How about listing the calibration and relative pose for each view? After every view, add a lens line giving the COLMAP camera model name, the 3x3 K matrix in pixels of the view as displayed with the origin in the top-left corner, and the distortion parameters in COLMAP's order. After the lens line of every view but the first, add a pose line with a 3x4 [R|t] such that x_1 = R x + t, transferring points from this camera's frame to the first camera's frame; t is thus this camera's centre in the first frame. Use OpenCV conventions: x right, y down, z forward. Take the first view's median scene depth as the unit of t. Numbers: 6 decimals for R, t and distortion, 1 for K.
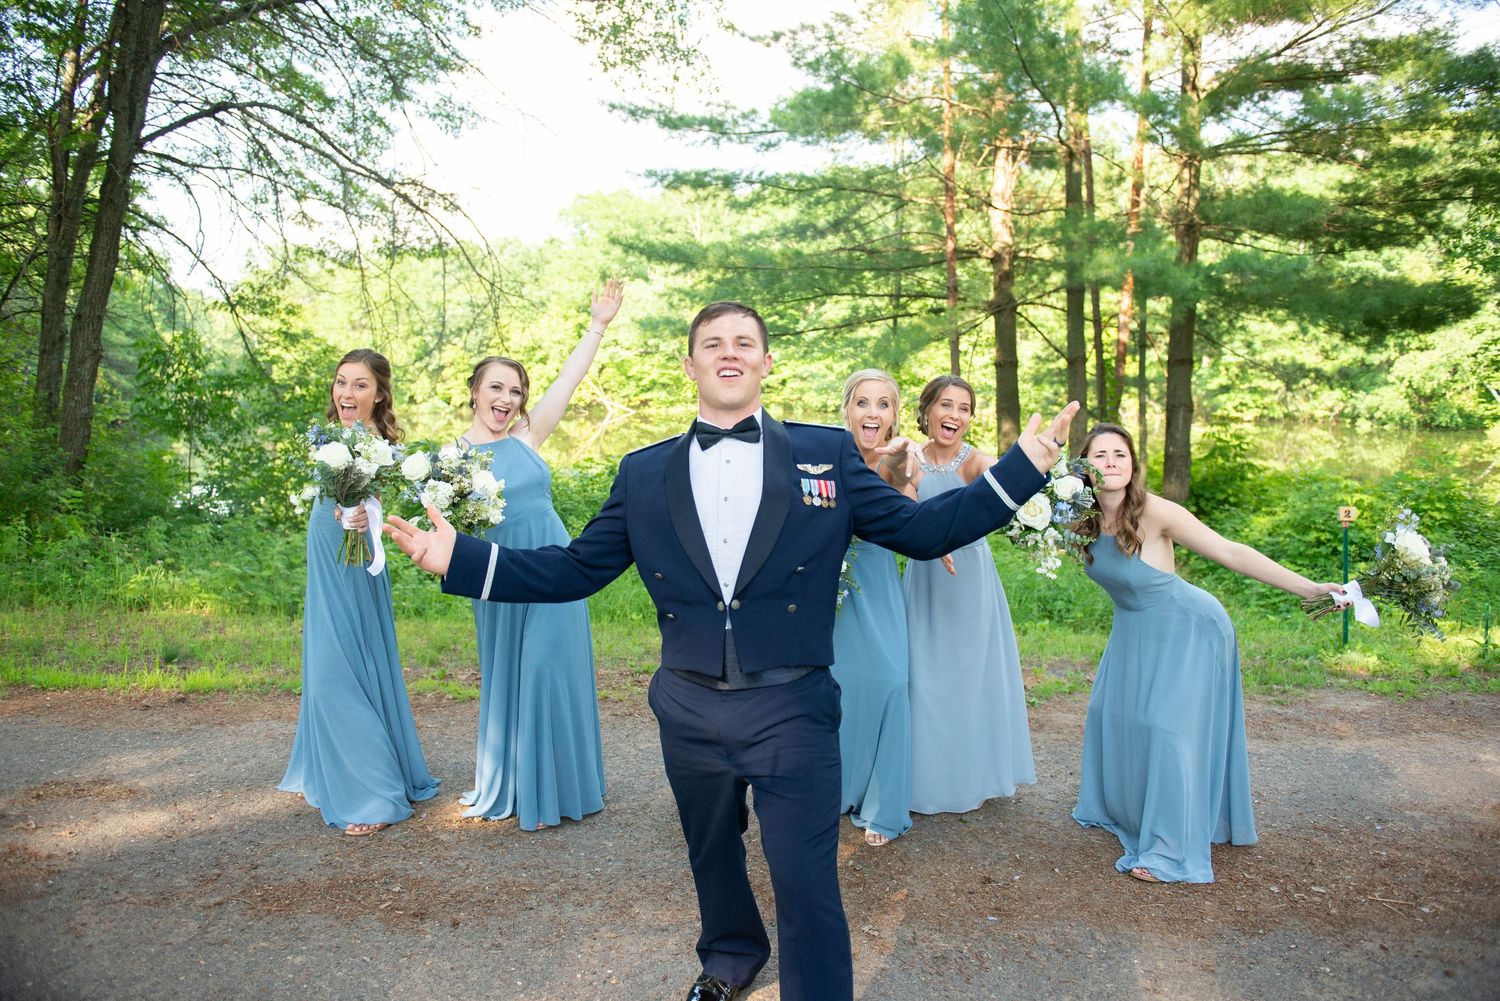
lens RADIAL K [[1035.0, 0, 749.3], [0, 1035.0, 499.5], [0, 0, 1]] dist [-0.049254, -0.002646]
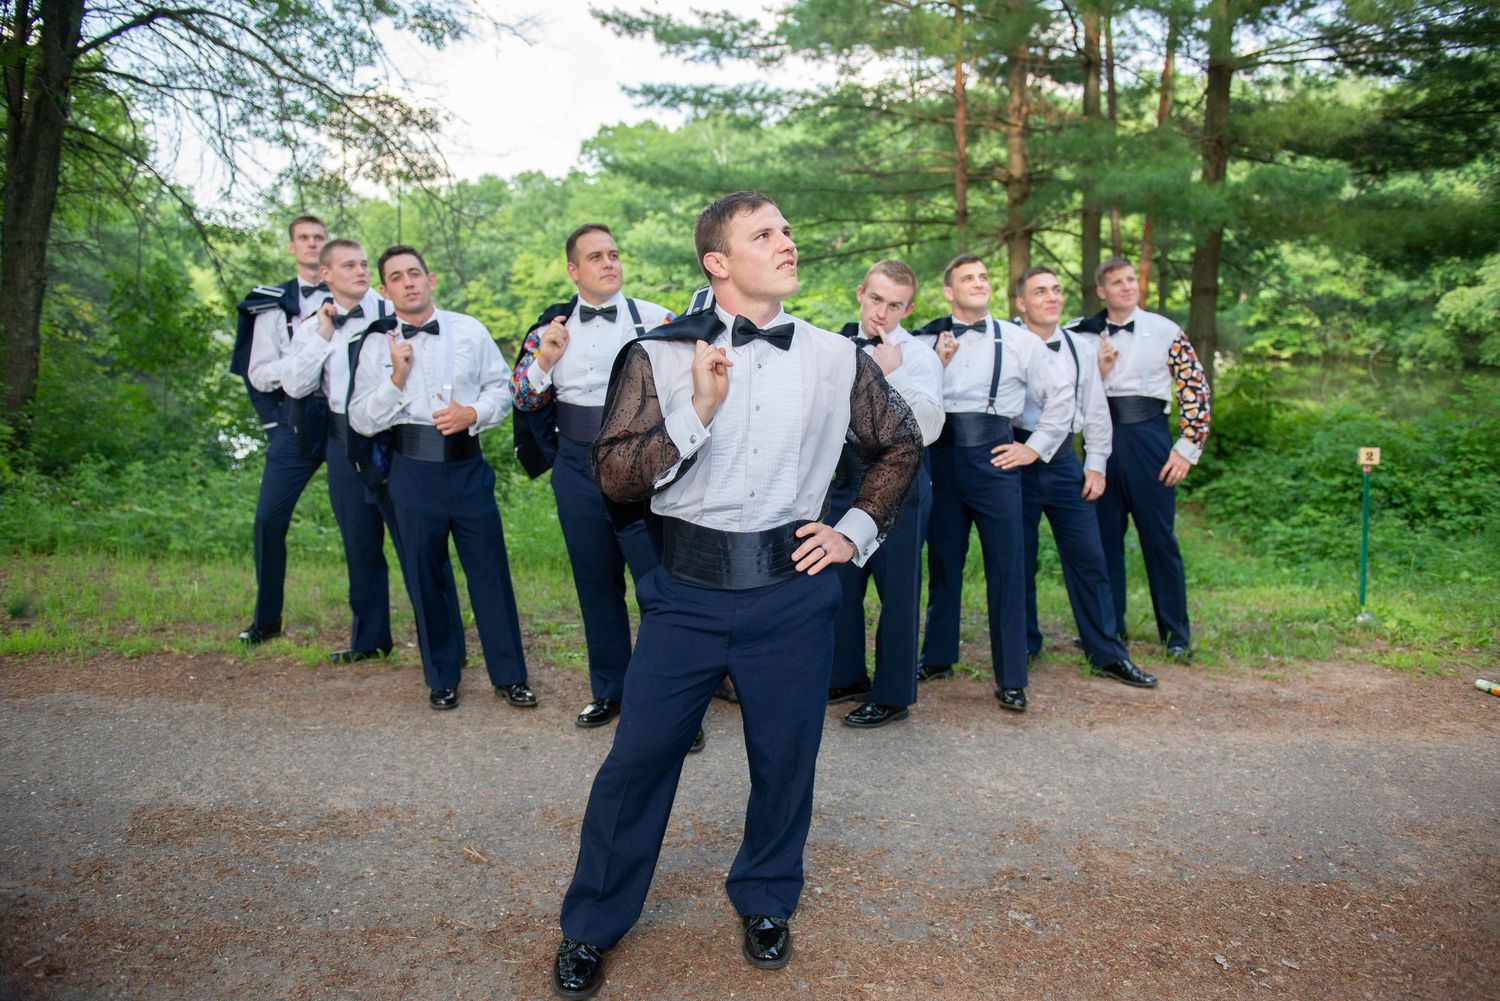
lens RADIAL K [[1025.5, 0, 752.5], [0, 1025.5, 505.3], [0, 0, 1]] dist [-0.049848, -0.005142]
pose [[0.999498, 0.005589, -0.031199, 0.035160], [-0.003521, 0.997817, 0.065944, 0.000475], [0.031500, -0.065801, 0.997335, 0.050133]]
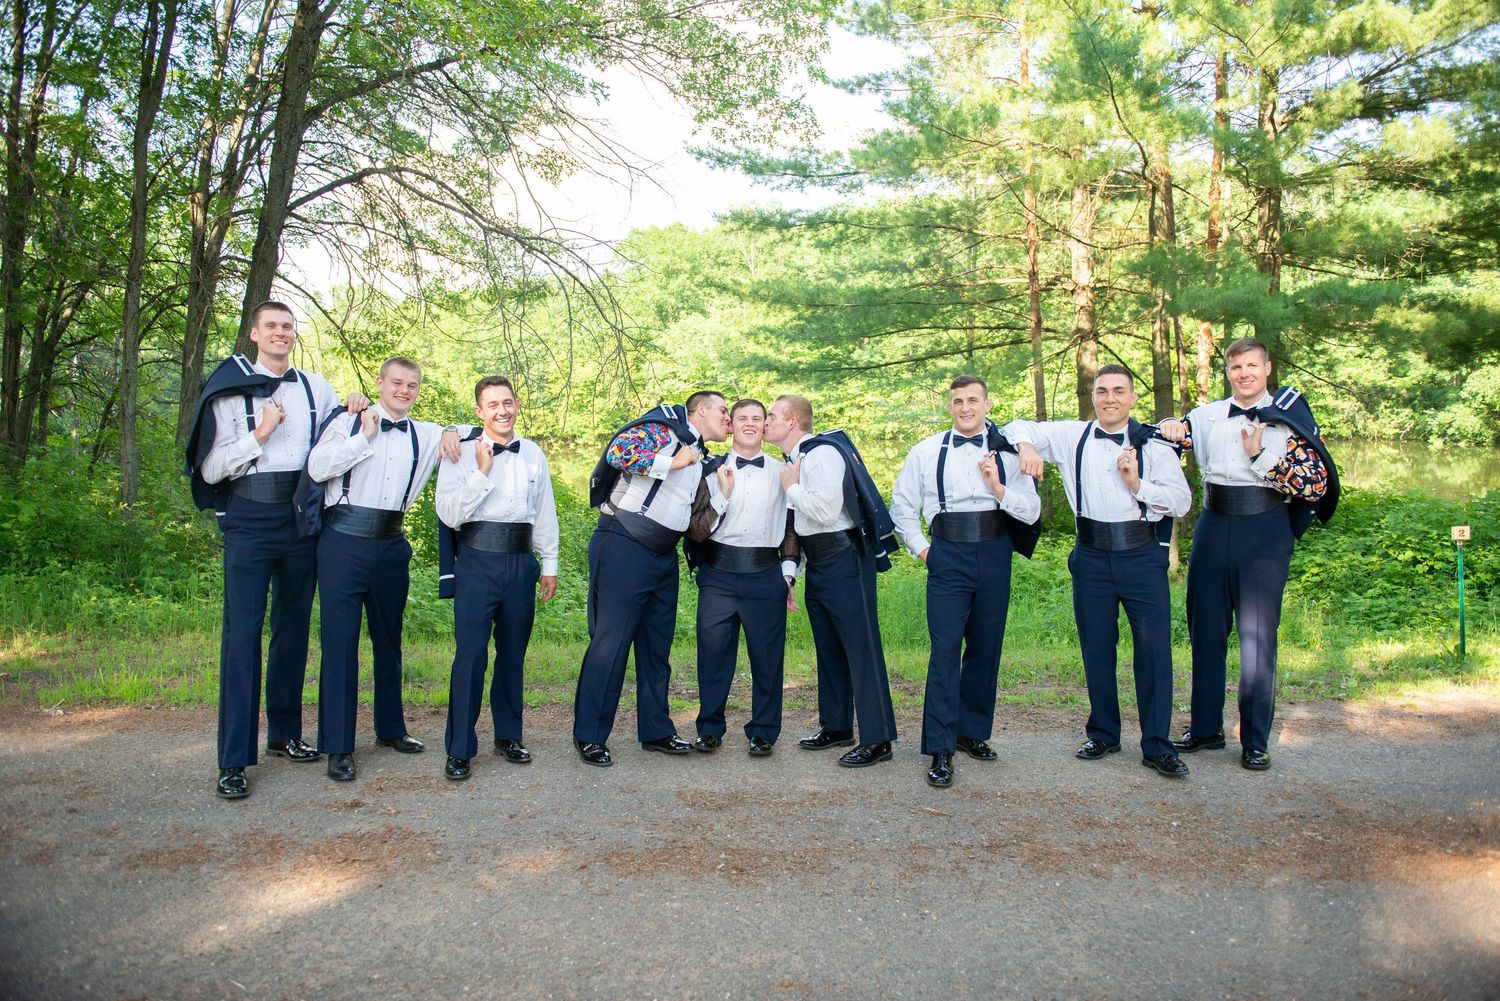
lens RADIAL K [[1041.2, 0, 746.8], [0, 1041.2, 500.5], [0, 0, 1]] dist [-0.044100, -0.003212]
pose [[0.998773, -0.016378, -0.046730, -0.044336], [0.015118, 0.999516, -0.027185, -0.000936], [0.047153, 0.026446, 0.998538, -0.041887]]
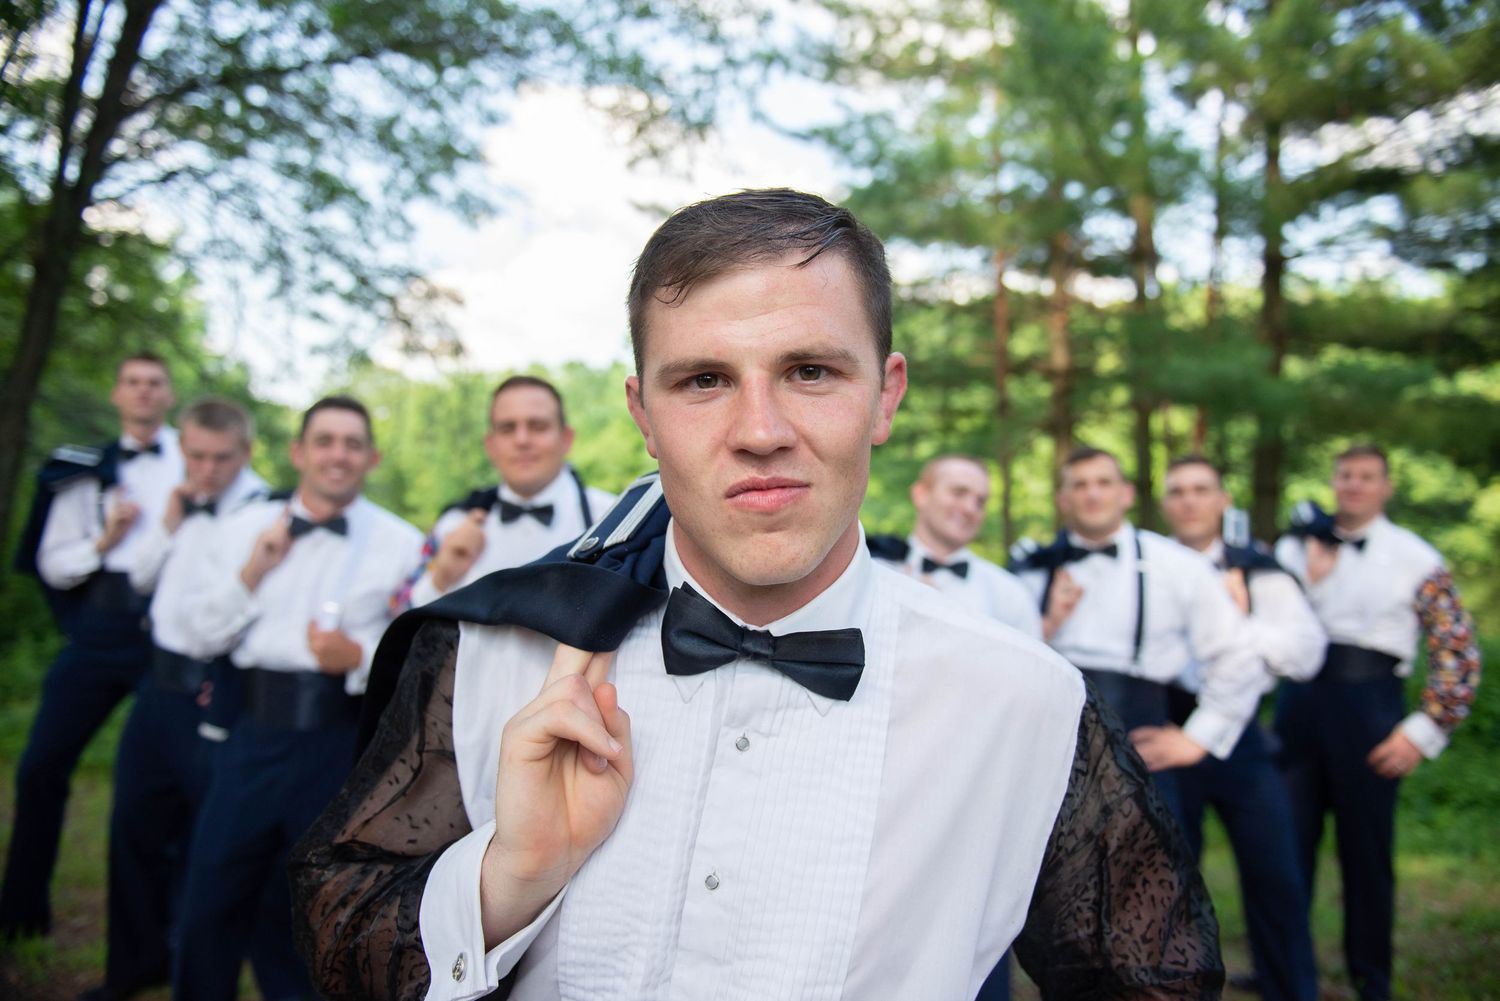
lens RADIAL K [[1025.5, 0, 752.5], [0, 1025.5, 505.3], [0, 0, 1]] dist [-0.049848, -0.005142]
pose [[0.997764, 0.029549, -0.059953, 0.034396], [-0.036212, 0.992901, -0.113297, -0.008469], [0.056180, 0.115214, 0.991751, 0.109713]]
